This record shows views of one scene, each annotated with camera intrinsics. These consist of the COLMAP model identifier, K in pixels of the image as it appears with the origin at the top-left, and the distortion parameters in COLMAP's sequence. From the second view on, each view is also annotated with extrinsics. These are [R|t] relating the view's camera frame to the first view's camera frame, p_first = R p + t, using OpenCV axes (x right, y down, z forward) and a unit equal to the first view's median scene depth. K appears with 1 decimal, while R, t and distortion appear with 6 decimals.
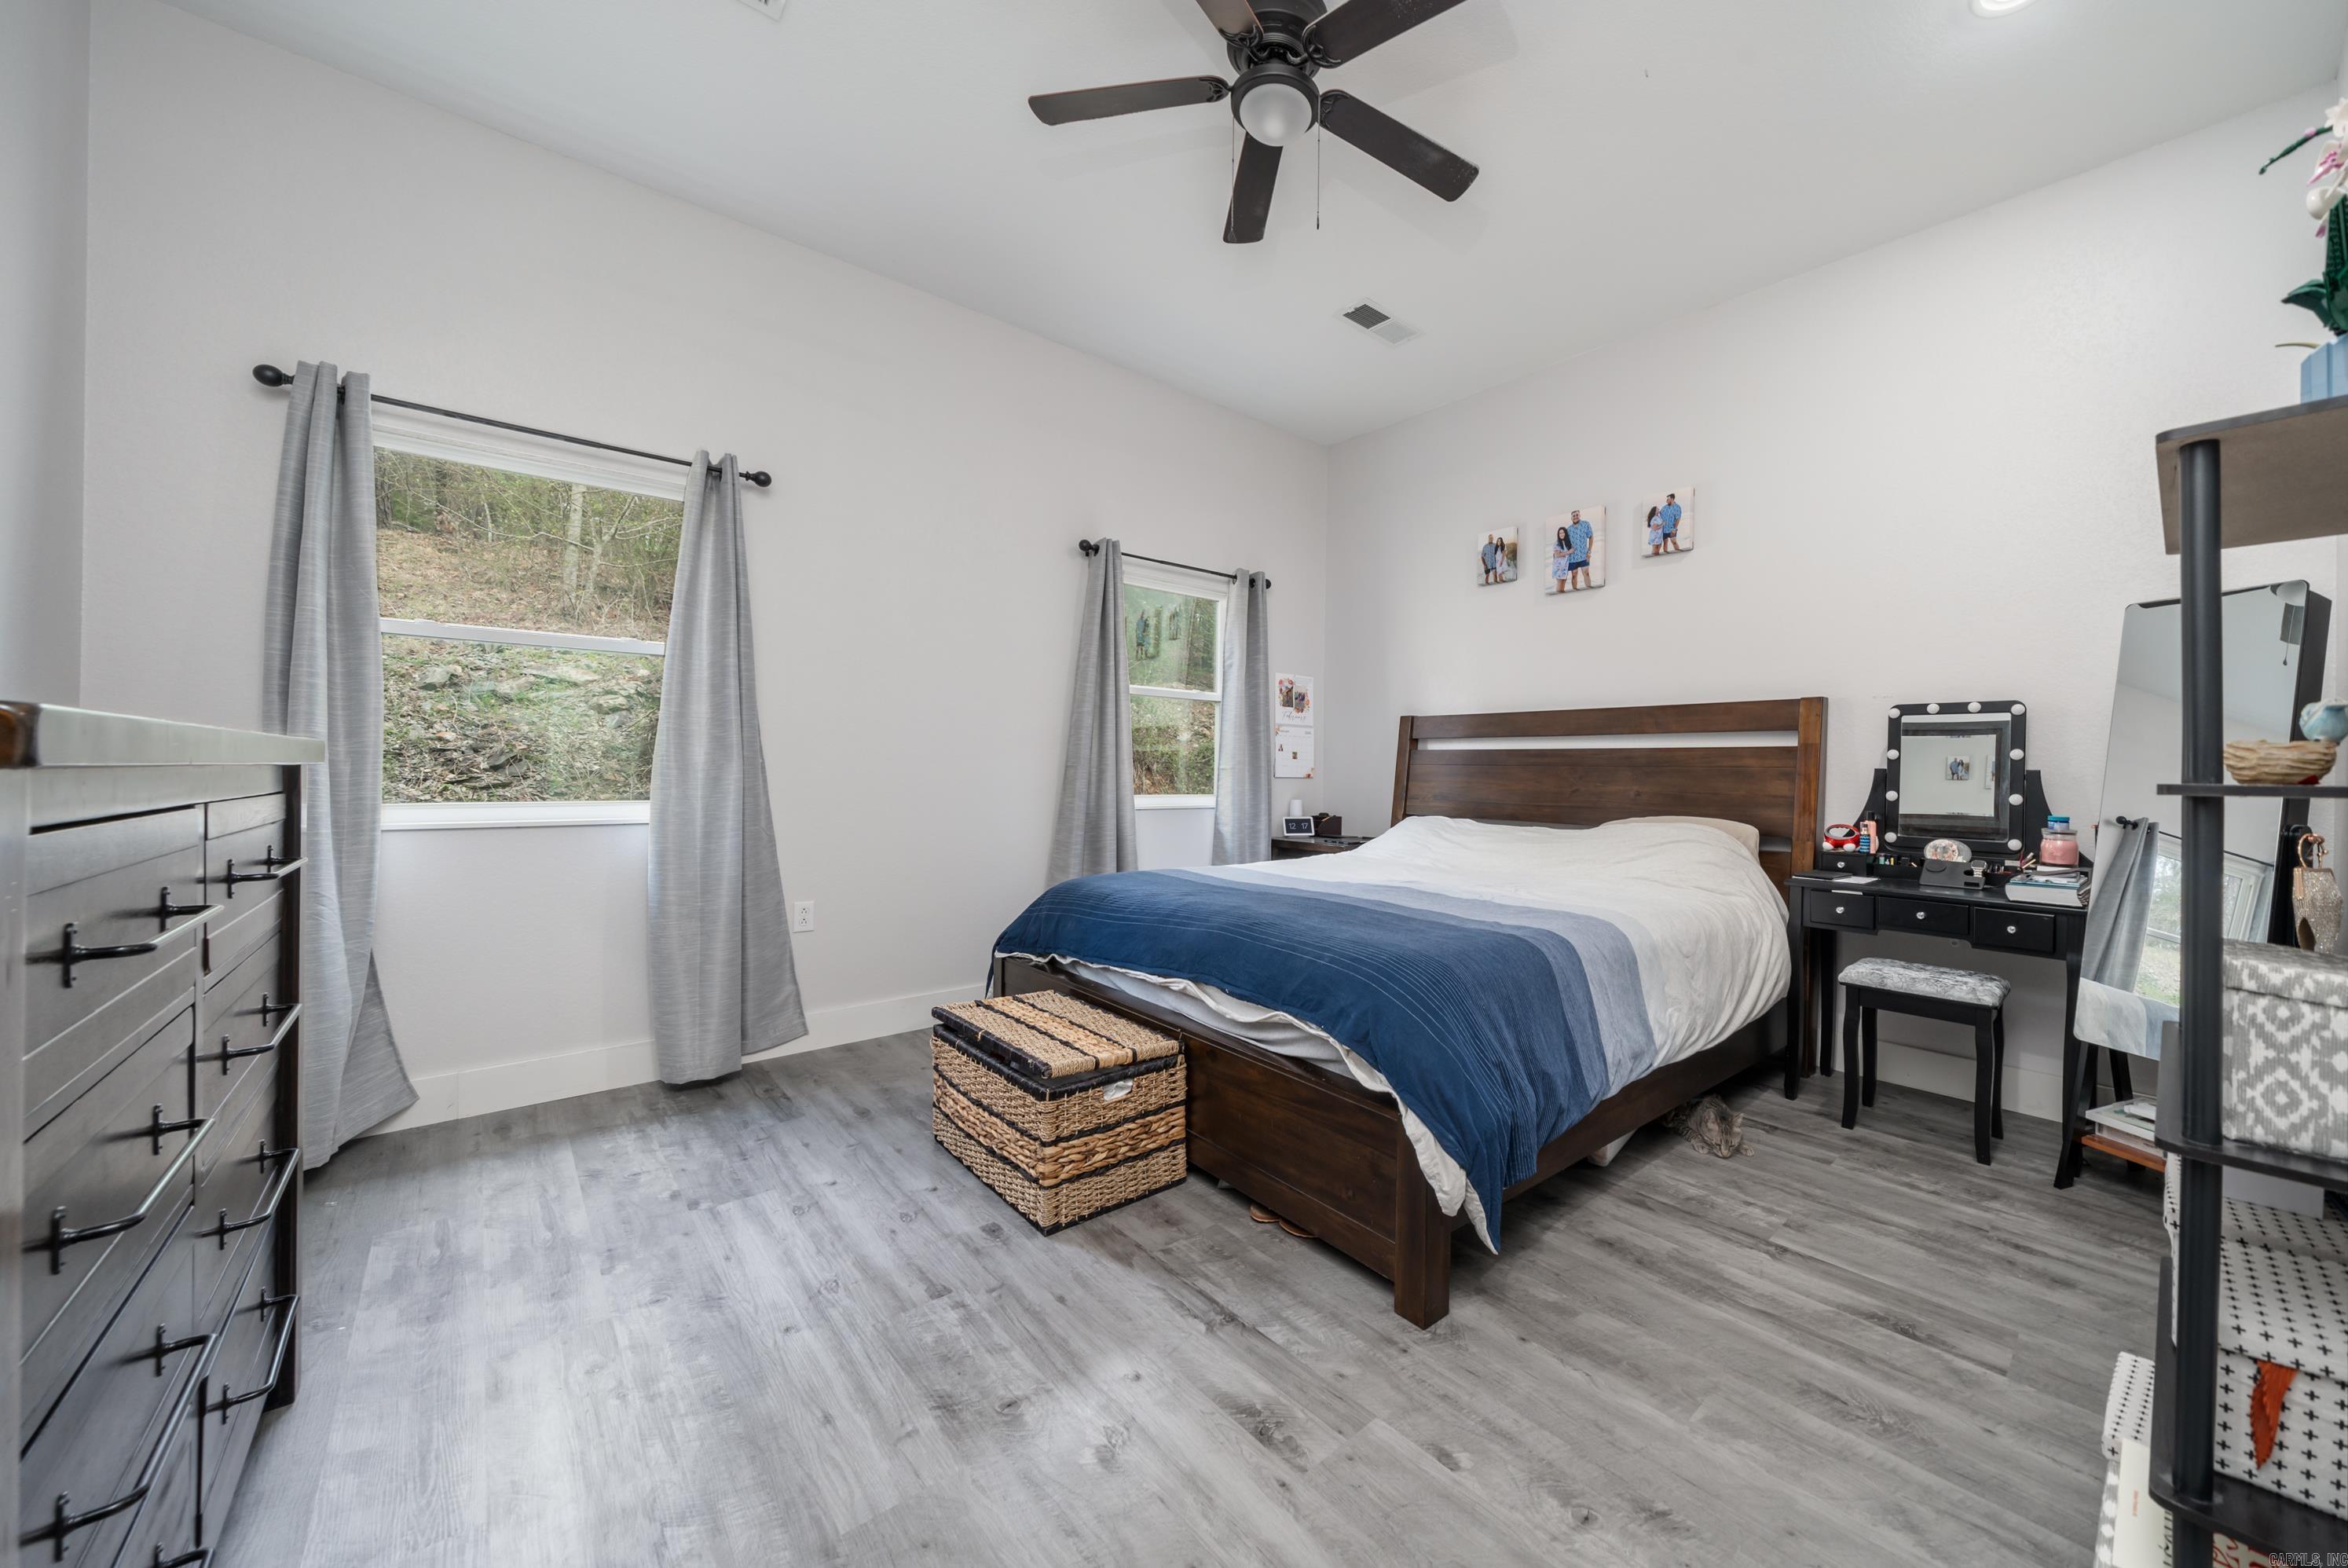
lens RADIAL K [[836.1, 0, 1174.5], [0, 836.1, 769.1], [0, 0, 1]] dist [-0.001408, -0.000060]
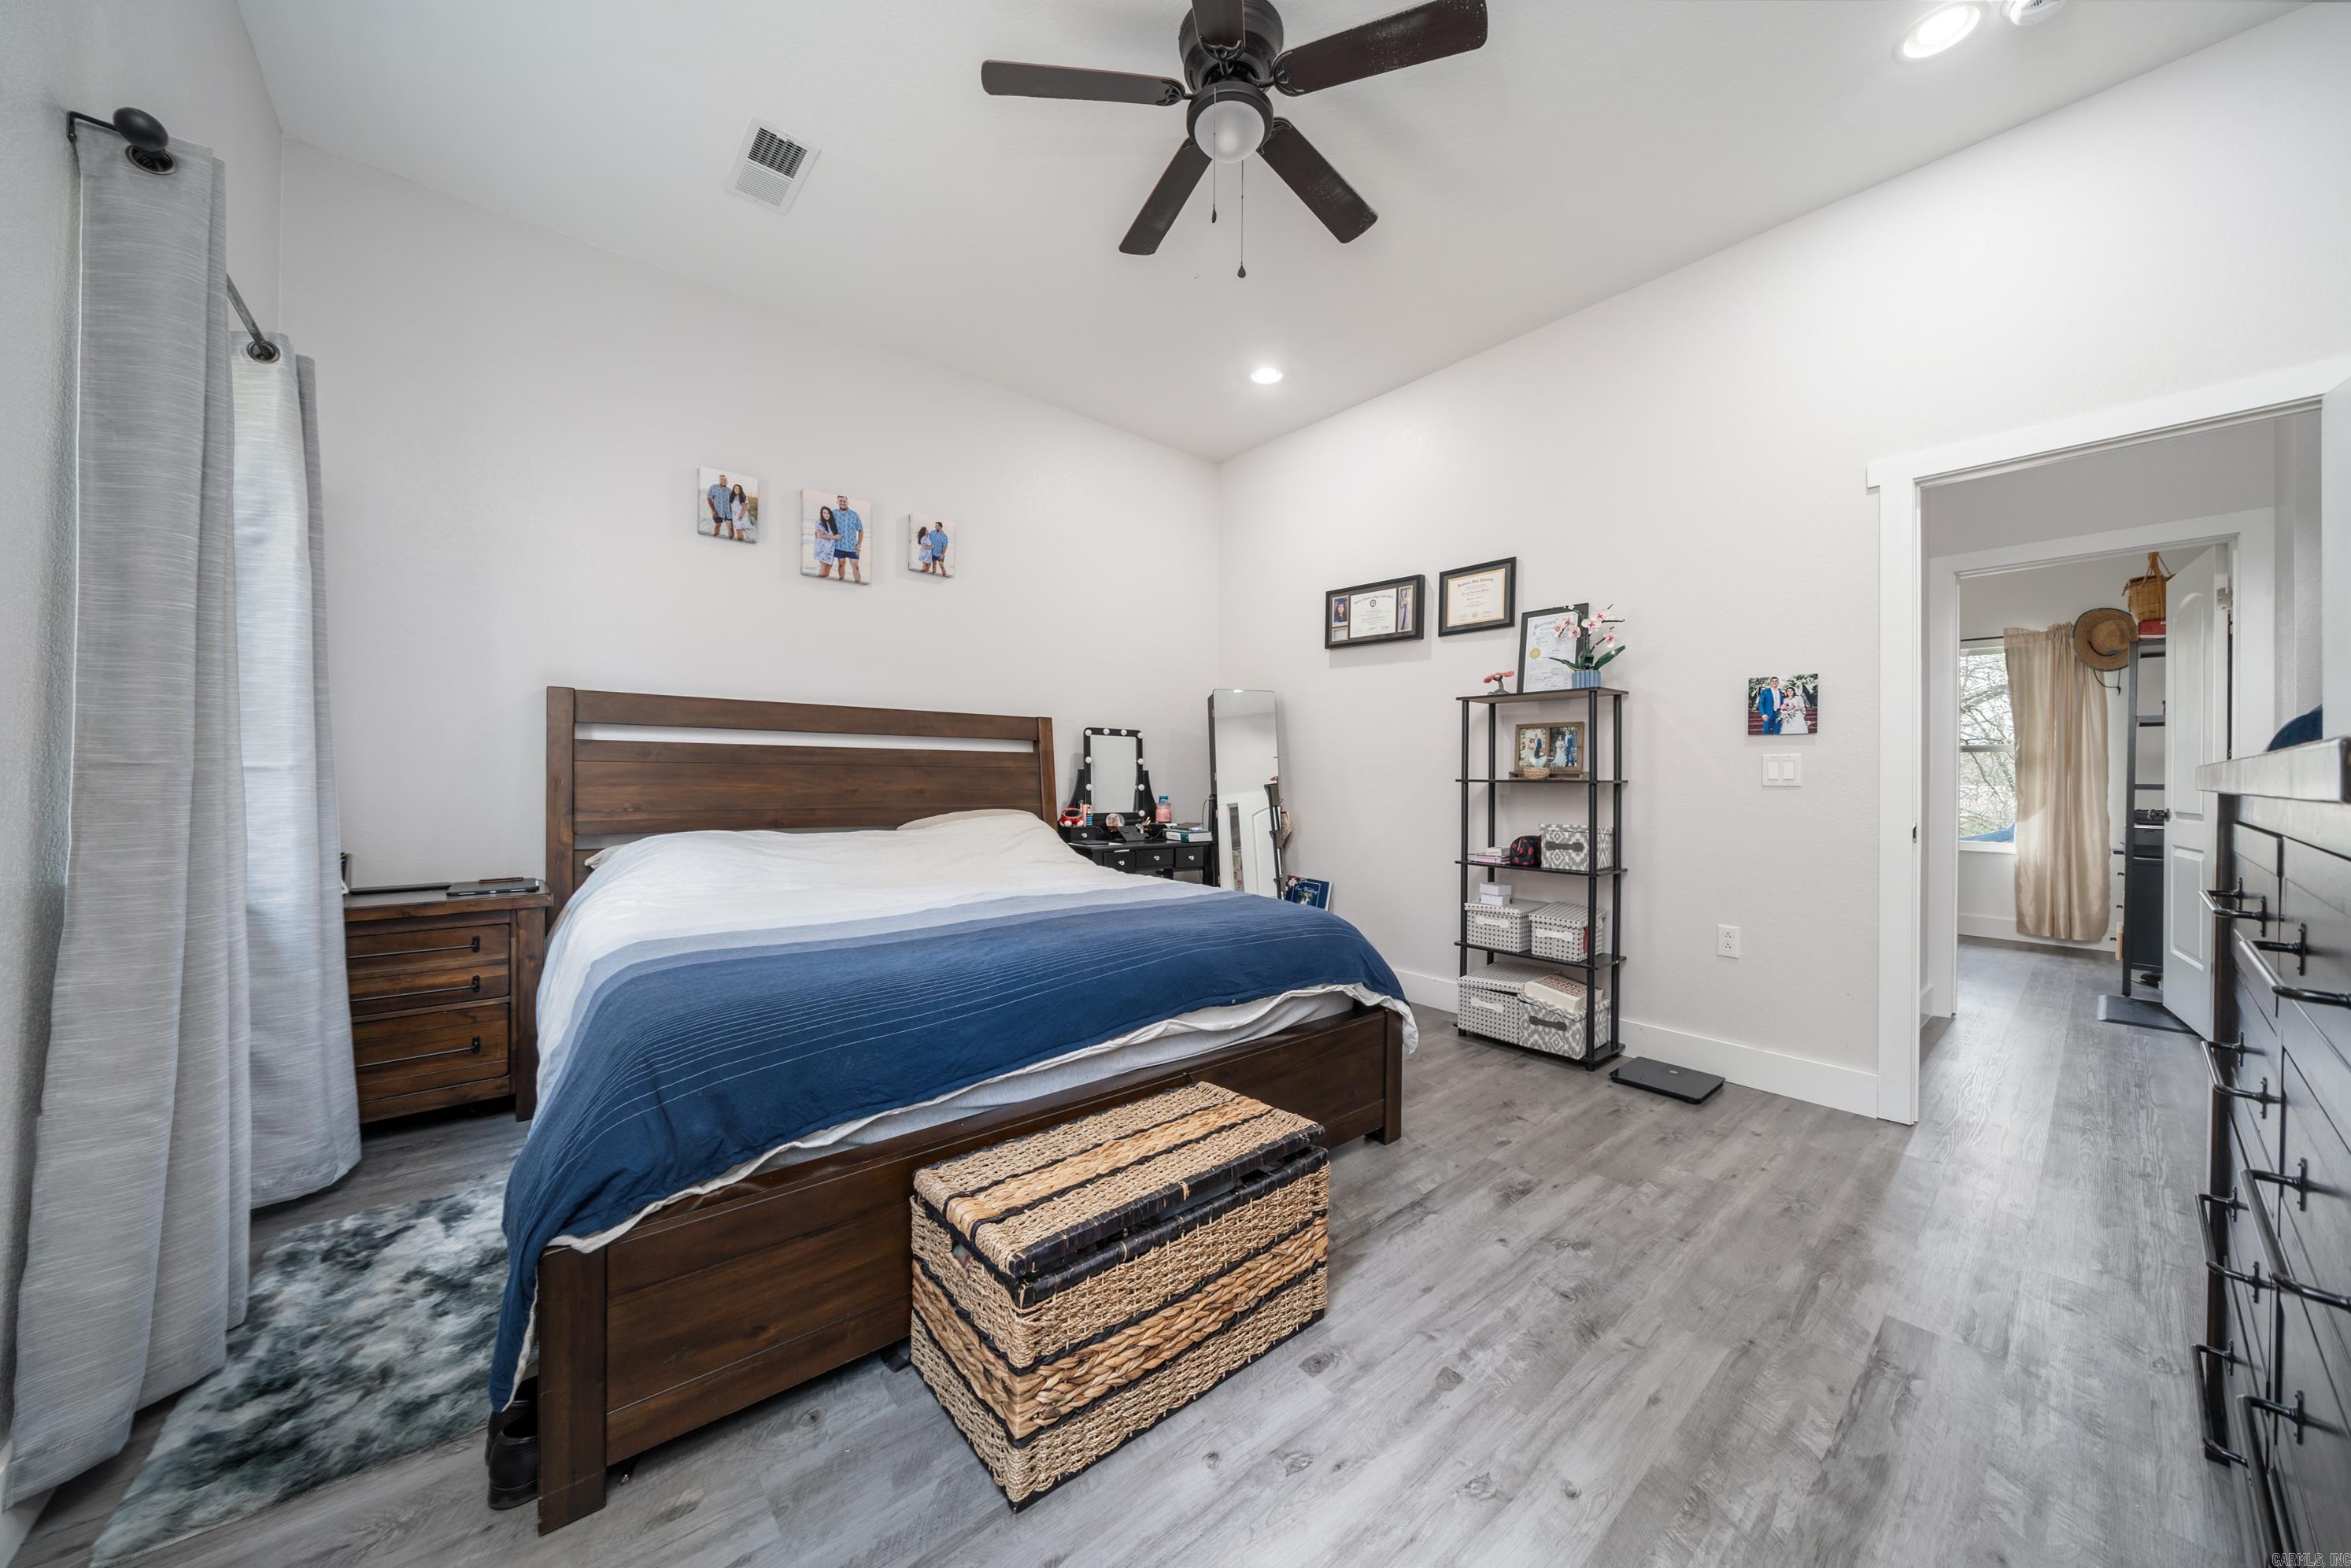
lens RADIAL K [[817.3, 0, 1318.0], [0, 817.3, 778.7], [0, 0, 1]] dist [-0.001653, -0.000054]
pose [[-0.097326, -0.016522, 0.995115, -0.707120], [-0.009549, 0.999832, 0.015666, -0.011362], [-0.995207, -0.007977, -0.097468, 0.778242]]
